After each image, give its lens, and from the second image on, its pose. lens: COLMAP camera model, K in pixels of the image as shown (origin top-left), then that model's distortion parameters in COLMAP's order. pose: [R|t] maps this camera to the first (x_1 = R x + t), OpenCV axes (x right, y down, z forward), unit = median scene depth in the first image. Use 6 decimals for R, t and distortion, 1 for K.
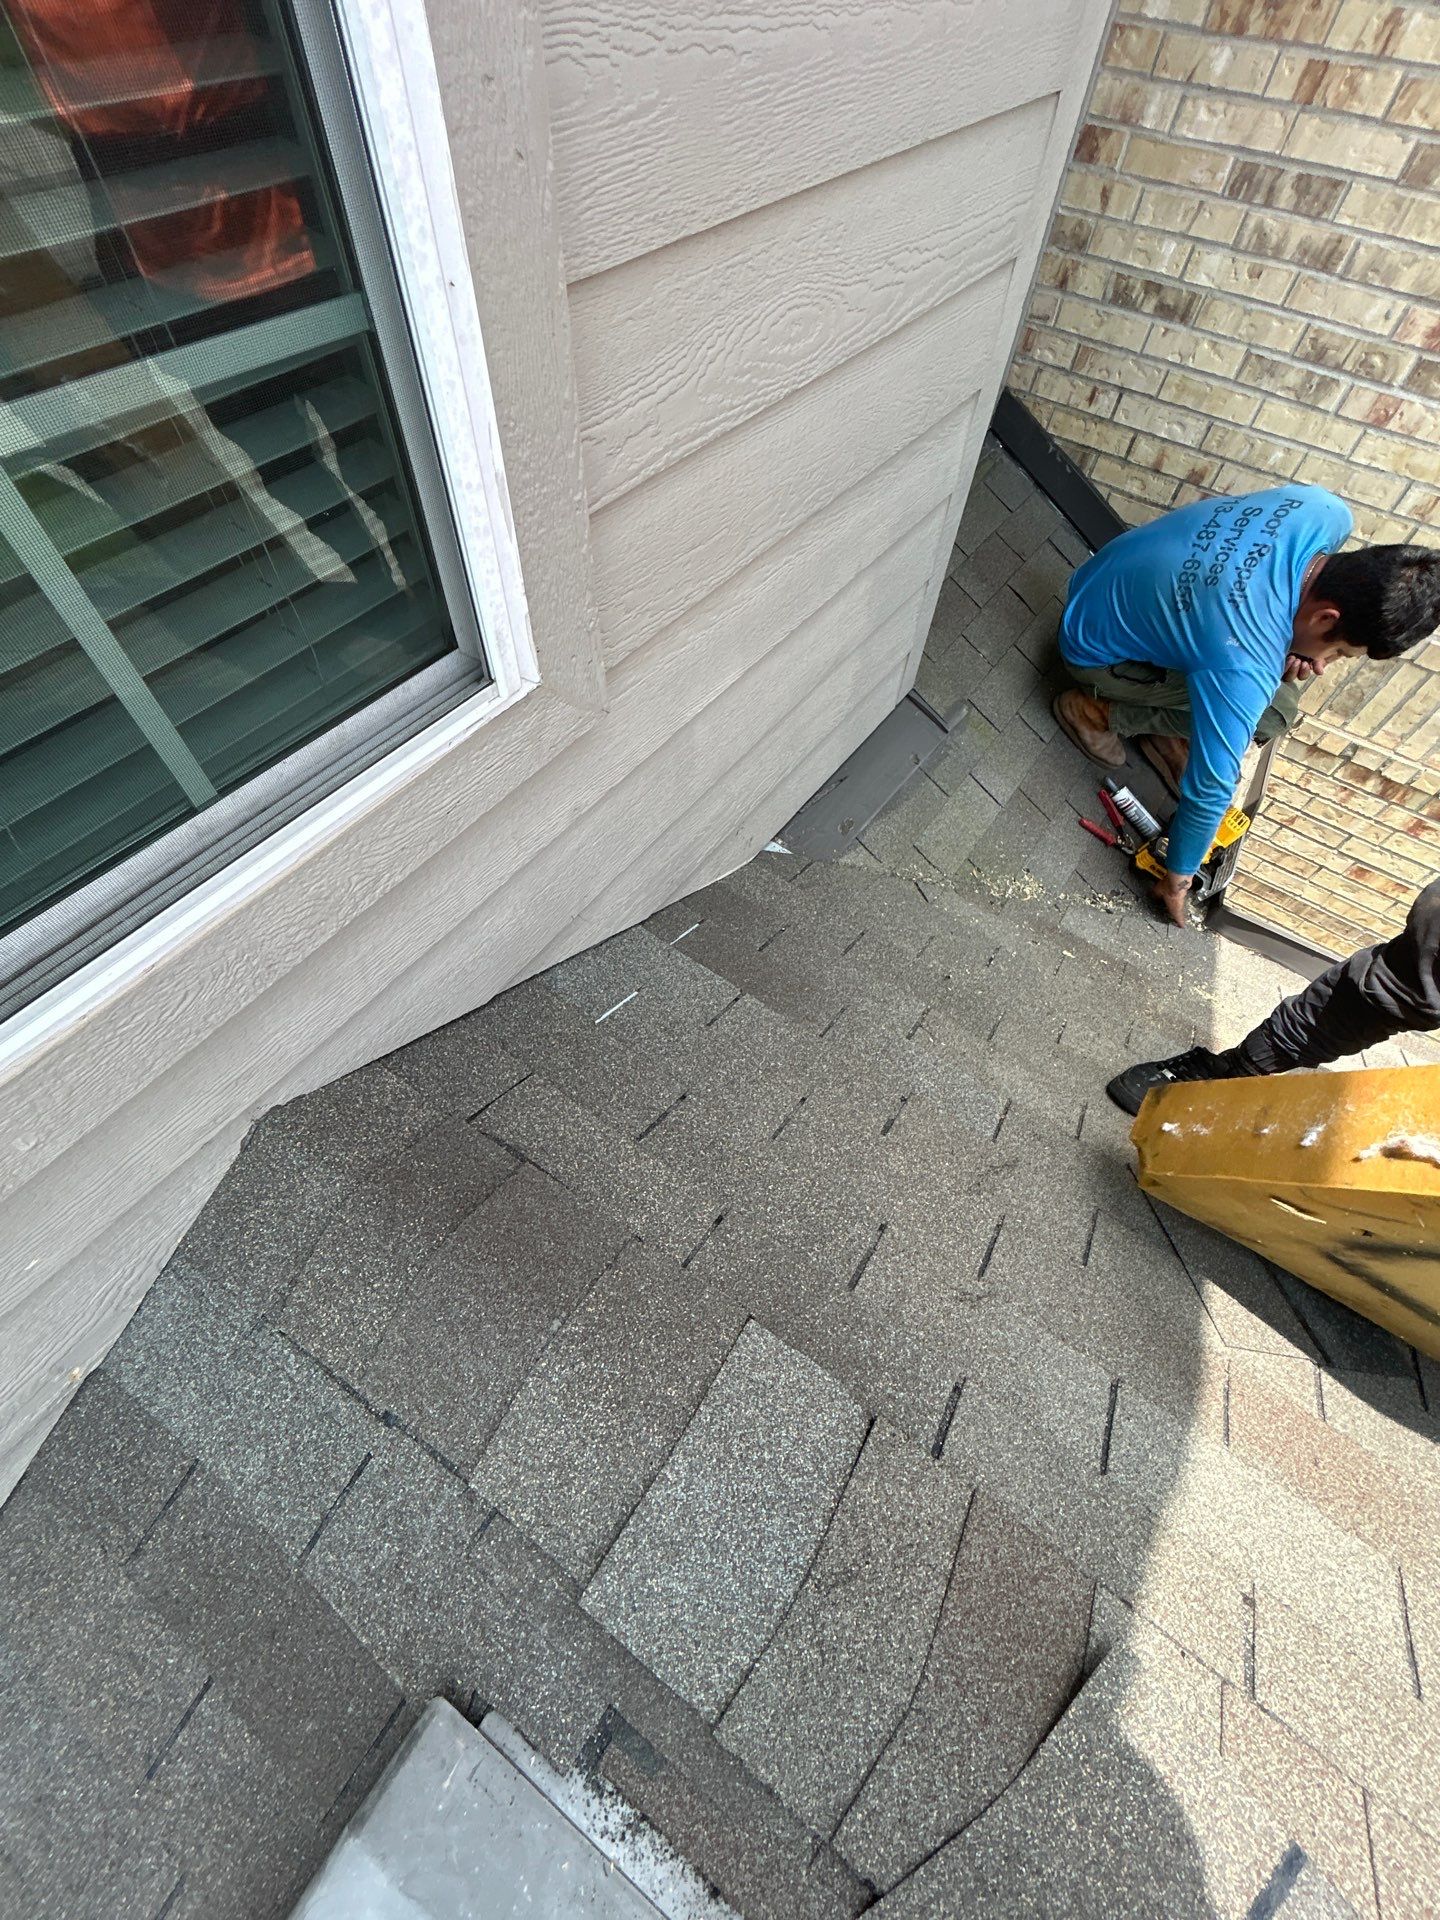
lens RADIAL K [[800.5, 0, 723.1], [0, 800.5, 958.2], [0, 0, 1]] dist [0.002027, -0.000031]
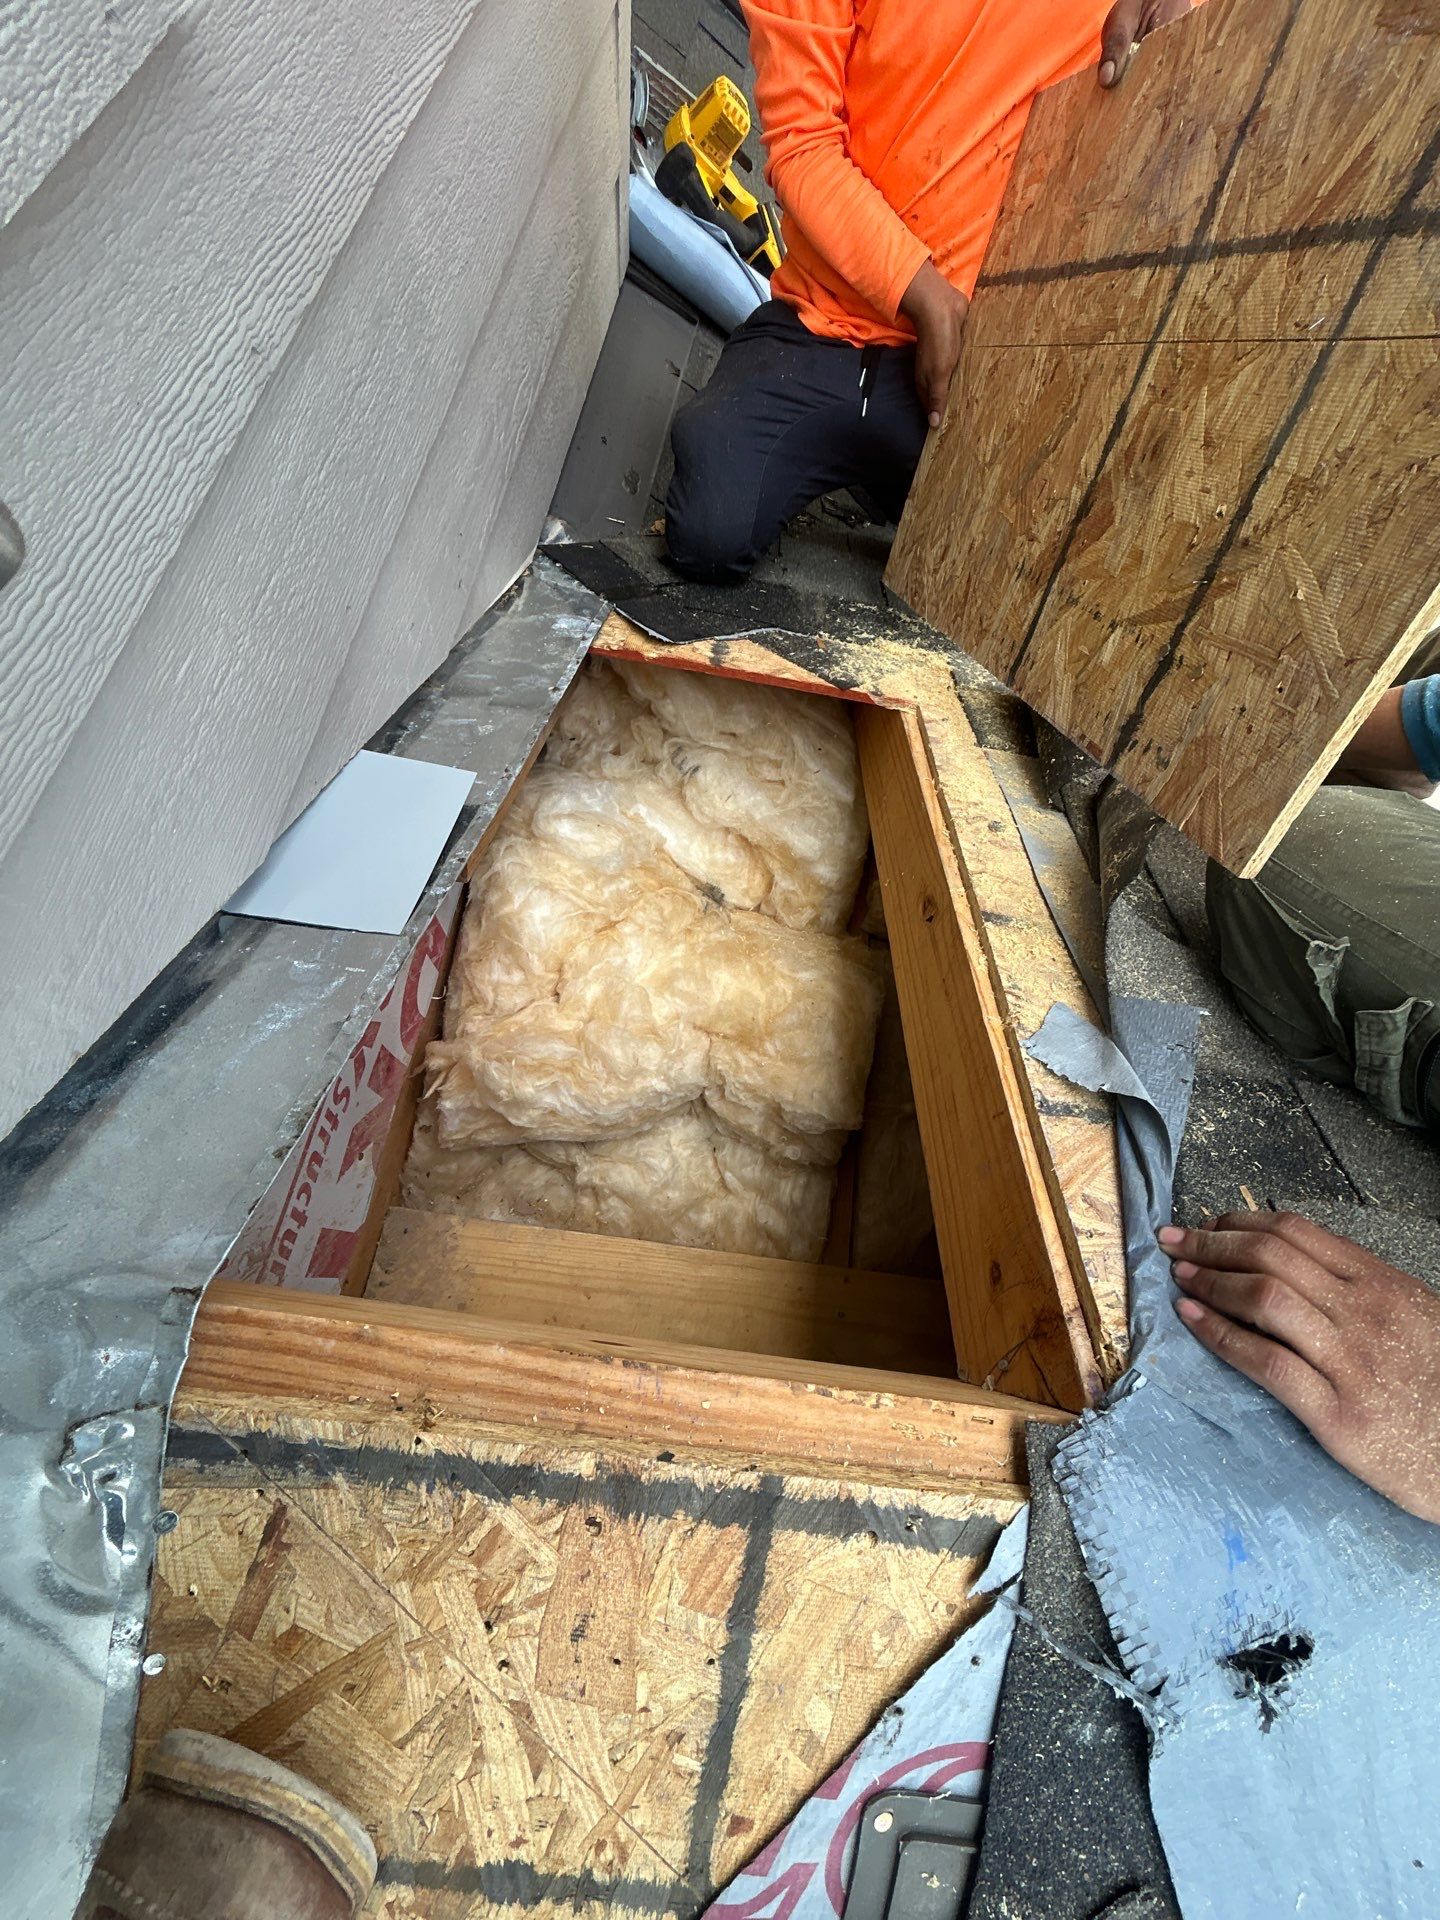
lens RADIAL K [[800.5, 0, 728.0], [0, 800.5, 961.9], [0, 0, 1]] dist [0.002027, -0.000031]
pose [[0.881873, -0.410873, 0.231264, -0.238834], [0.342843, 0.895534, 0.283686, 0.091117], [-0.323664, -0.170888, 0.930612, 0.563626]]
